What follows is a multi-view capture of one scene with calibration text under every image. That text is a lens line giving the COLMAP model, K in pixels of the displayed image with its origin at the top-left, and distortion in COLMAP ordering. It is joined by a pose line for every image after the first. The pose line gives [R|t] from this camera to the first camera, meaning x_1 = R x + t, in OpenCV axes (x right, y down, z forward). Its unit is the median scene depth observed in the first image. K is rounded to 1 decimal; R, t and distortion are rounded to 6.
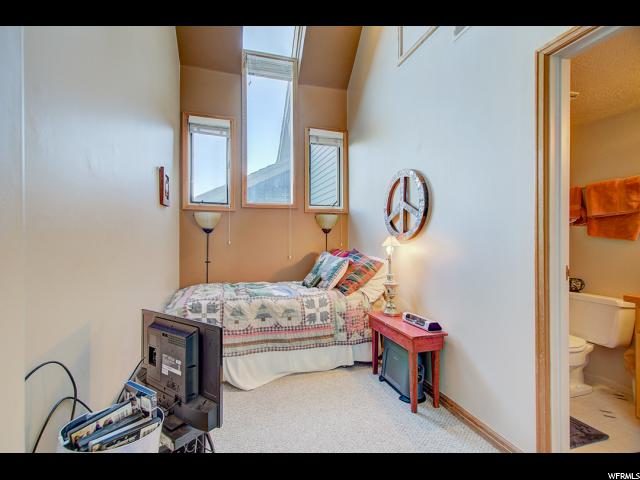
lens RADIAL K [[286.5, 0, 306.8], [0, 286.5, 241.5], [0, 0, 1]] dist [0.001911, 0.000452]
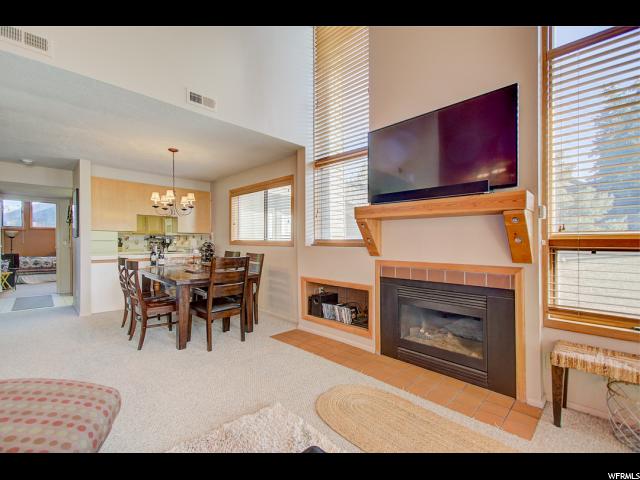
lens RADIAL K [[287.7, 0, 308.1], [0, 287.7, 248.8], [0, 0, 1]] dist [0.001643, 0.000255]
pose [[0.880989, -0.007125, 0.473084, 0.810719], [-0.002536, 0.999801, 0.019781, 0.006491], [-0.473131, -0.018627, 0.880795, -2.658955]]
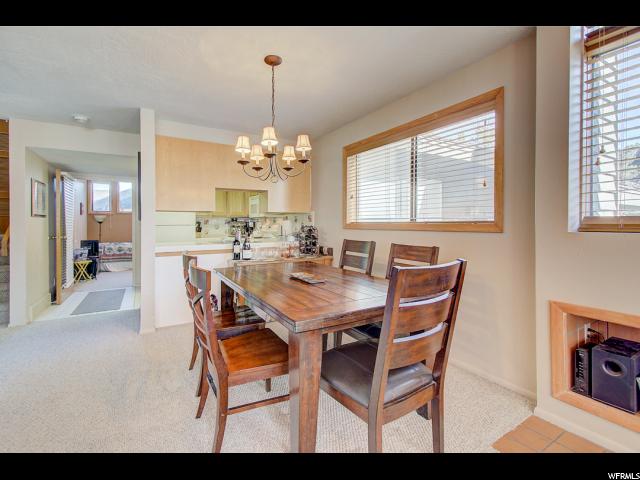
lens RADIAL K [[280.5, 0, 320.6], [0, 280.5, 225.4], [0, 0, 1]] dist [-0.009475, 0.000119]
pose [[0.954513, -0.005368, 0.298119, 0.796931], [0.006206, 0.999979, -0.001863, 0.004015], [-0.298103, 0.003629, 0.954527, -1.979548]]
